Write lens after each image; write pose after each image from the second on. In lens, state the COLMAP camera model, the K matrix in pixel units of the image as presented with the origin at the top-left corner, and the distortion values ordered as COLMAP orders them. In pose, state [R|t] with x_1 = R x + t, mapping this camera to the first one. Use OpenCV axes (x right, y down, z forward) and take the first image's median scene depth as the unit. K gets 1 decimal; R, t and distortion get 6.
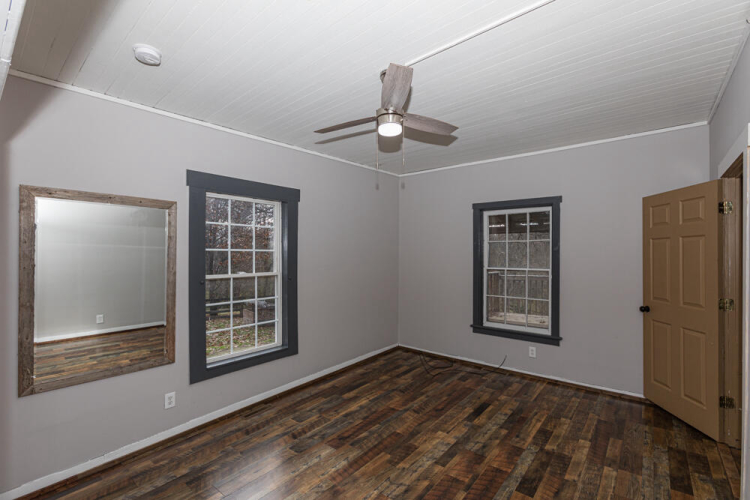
lens RADIAL K [[331.1, 0, 375.1], [0, 331.1, 252.0], [0, 0, 1]] dist [-0.000611, 0.000790]
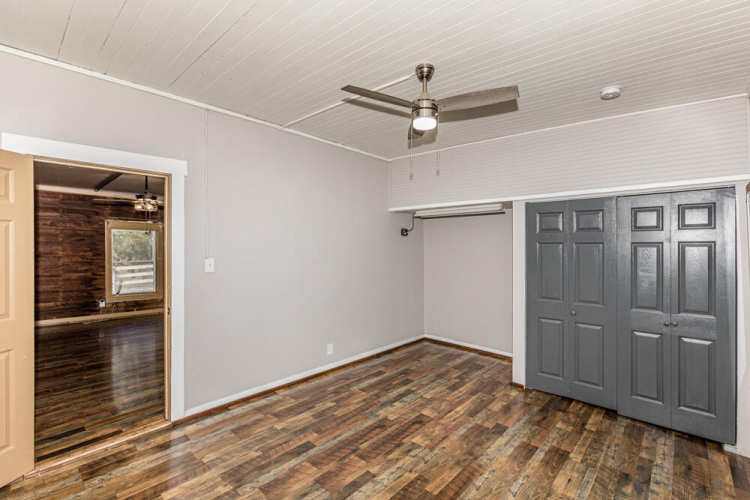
lens RADIAL K [[341.6, 0, 375.8], [0, 341.6, 253.2], [0, 0, 1]] dist [-0.001966, 0.000516]
pose [[-0.998787, -0.000898, 0.049221, 0.107749], [-0.000813, 0.999998, 0.001743, 0.019693], [-0.049223, 0.001701, -0.998786, 1.544793]]
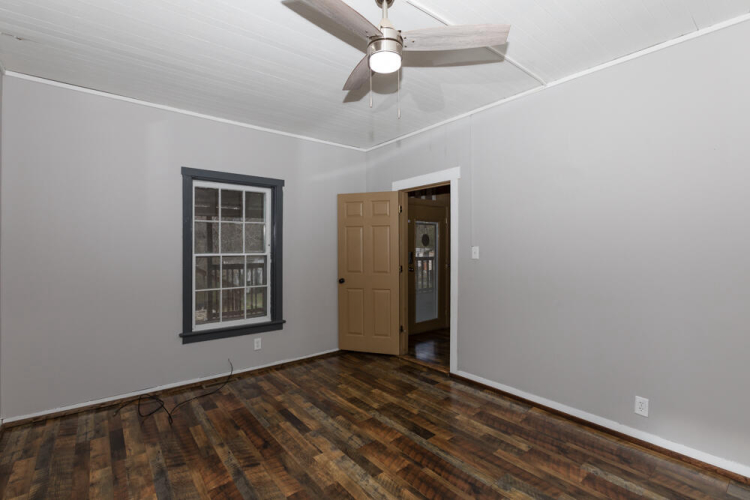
lens RADIAL K [[353.2, 0, 375.0], [0, 353.2, 250.0], [0, 0, 1]] dist [-0.003564, -0.000021]
pose [[0.205196, -0.011942, 0.978648, -0.557128], [-0.006423, 0.999888, 0.013548, 0.035057], [-0.978700, -0.009066, 0.205097, 0.651899]]
